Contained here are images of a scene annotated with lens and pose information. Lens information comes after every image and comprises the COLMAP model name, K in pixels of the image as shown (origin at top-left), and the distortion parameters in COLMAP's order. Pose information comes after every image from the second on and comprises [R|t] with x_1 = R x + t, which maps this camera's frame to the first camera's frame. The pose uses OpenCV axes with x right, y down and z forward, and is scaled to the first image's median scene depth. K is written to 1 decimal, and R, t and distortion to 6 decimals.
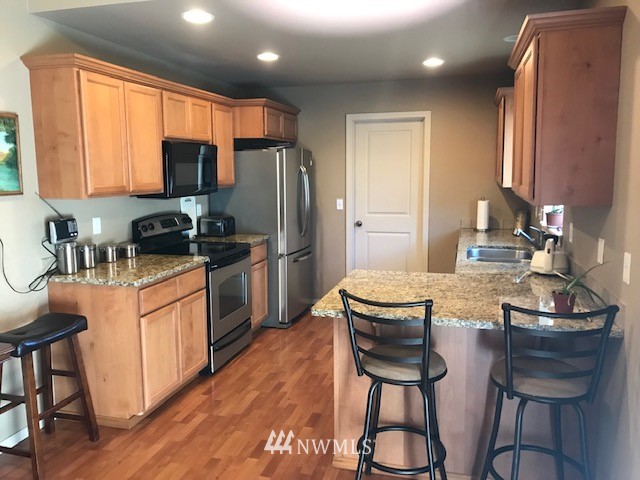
lens RADIAL K [[568.4, 0, 320.0], [0, 568.4, 240.0], [0, 0, 1]] dist [0.083497, -0.004952]
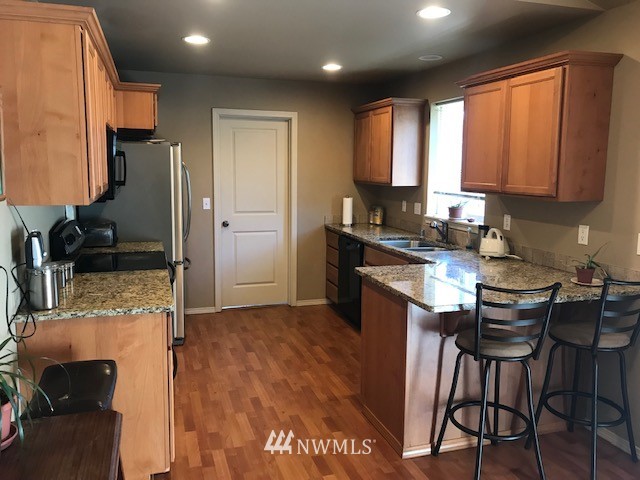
lens RADIAL K [[568.4, 0, 320.0], [0, 568.4, 240.0], [0, 0, 1]] dist [0.083497, -0.004952]
pose [[0.807975, -0.059152, 0.586240, -0.474055], [0.055168, 0.998172, 0.024682, -0.021523], [-0.586628, 0.012399, 0.809761, 0.172330]]
